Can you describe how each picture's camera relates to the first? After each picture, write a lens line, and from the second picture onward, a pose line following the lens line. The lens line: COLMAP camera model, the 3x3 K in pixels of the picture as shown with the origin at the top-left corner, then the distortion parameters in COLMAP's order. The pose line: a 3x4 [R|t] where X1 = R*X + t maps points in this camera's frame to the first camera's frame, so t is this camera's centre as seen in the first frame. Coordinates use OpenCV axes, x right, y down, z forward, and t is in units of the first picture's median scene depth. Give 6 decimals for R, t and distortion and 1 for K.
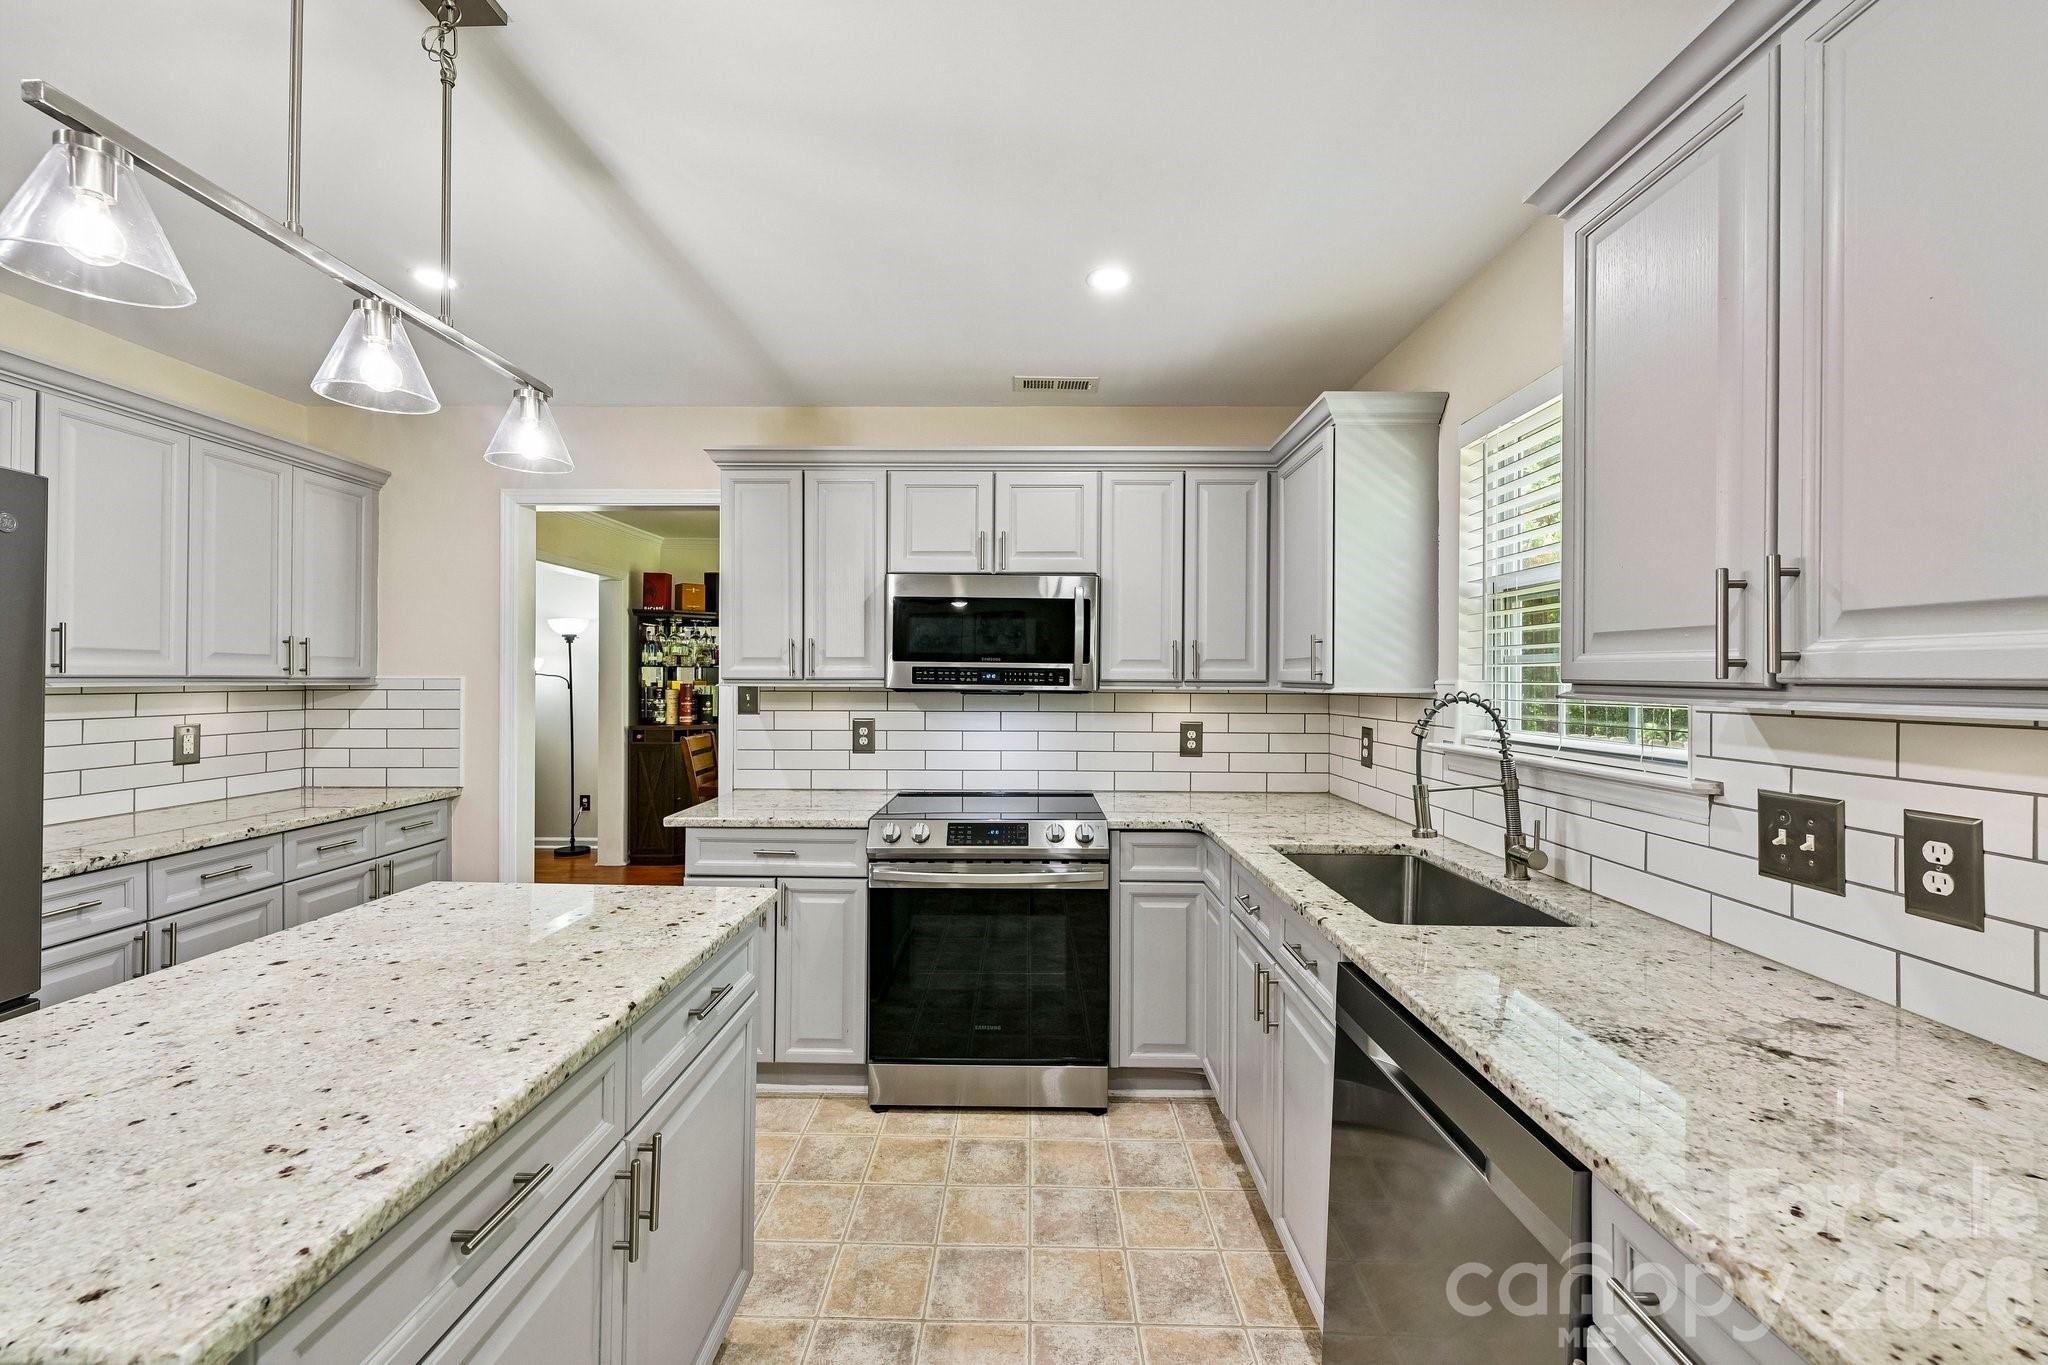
lens RADIAL K [[807.0, 0, 1019.9], [0, 807.0, 680.0], [0, 0, 1]] dist [-0.000368, -0.000279]
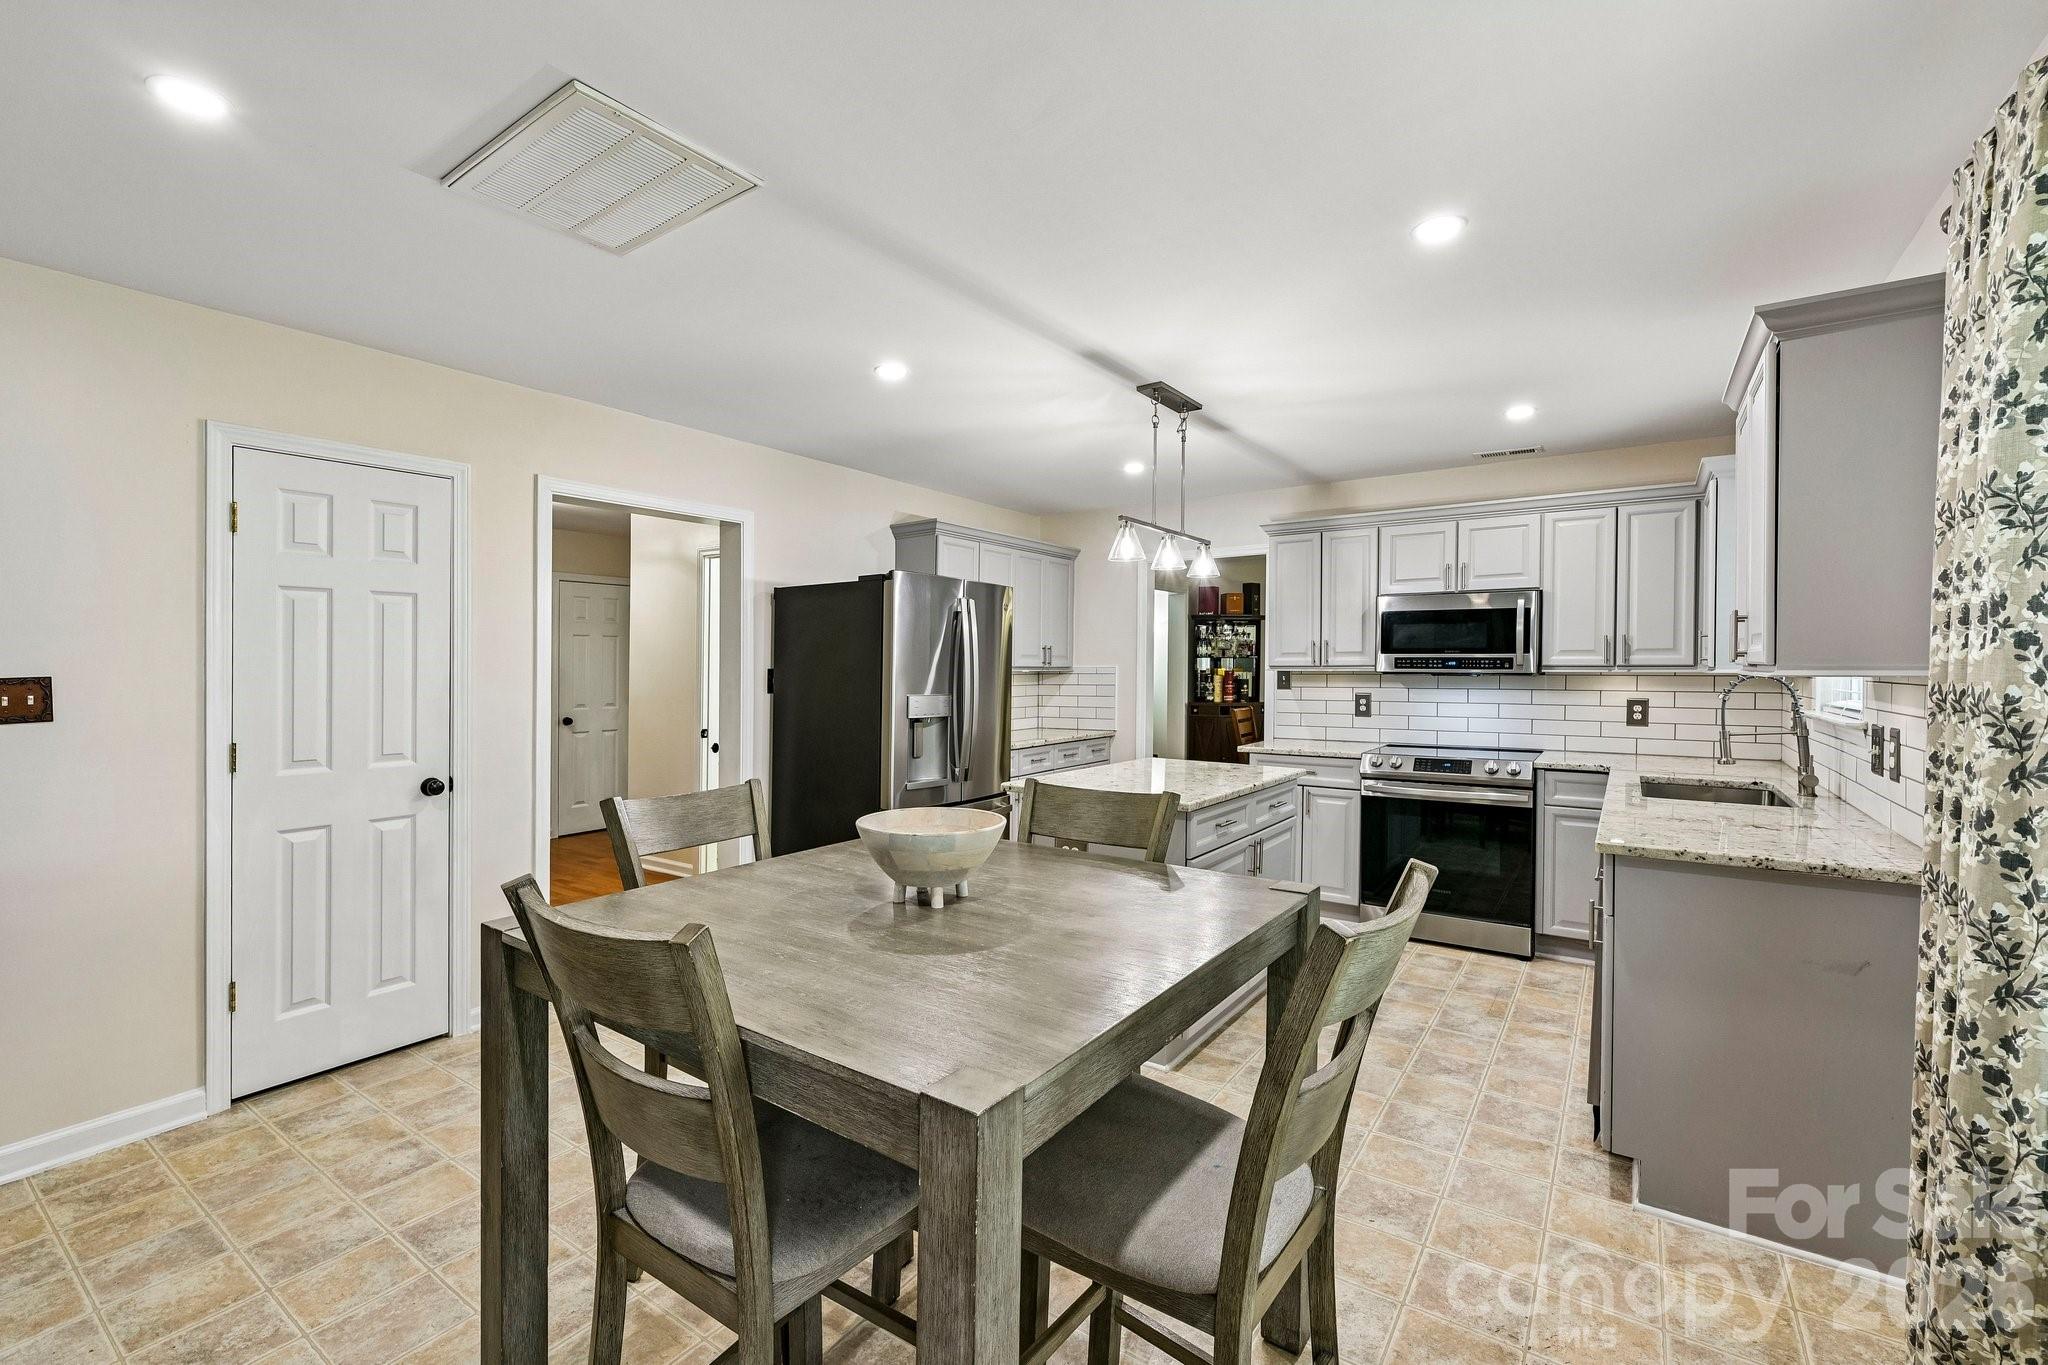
lens RADIAL K [[873.3, 0, 1019.0], [0, 873.3, 686.0], [0, 0, 1]] dist [-0.002075, 0.000021]
pose [[0.825596, 0.006988, -0.564218, 0.206540], [0.004382, 0.999814, 0.018795, 0.003428], [0.564244, -0.017990, 0.825412, -0.736946]]
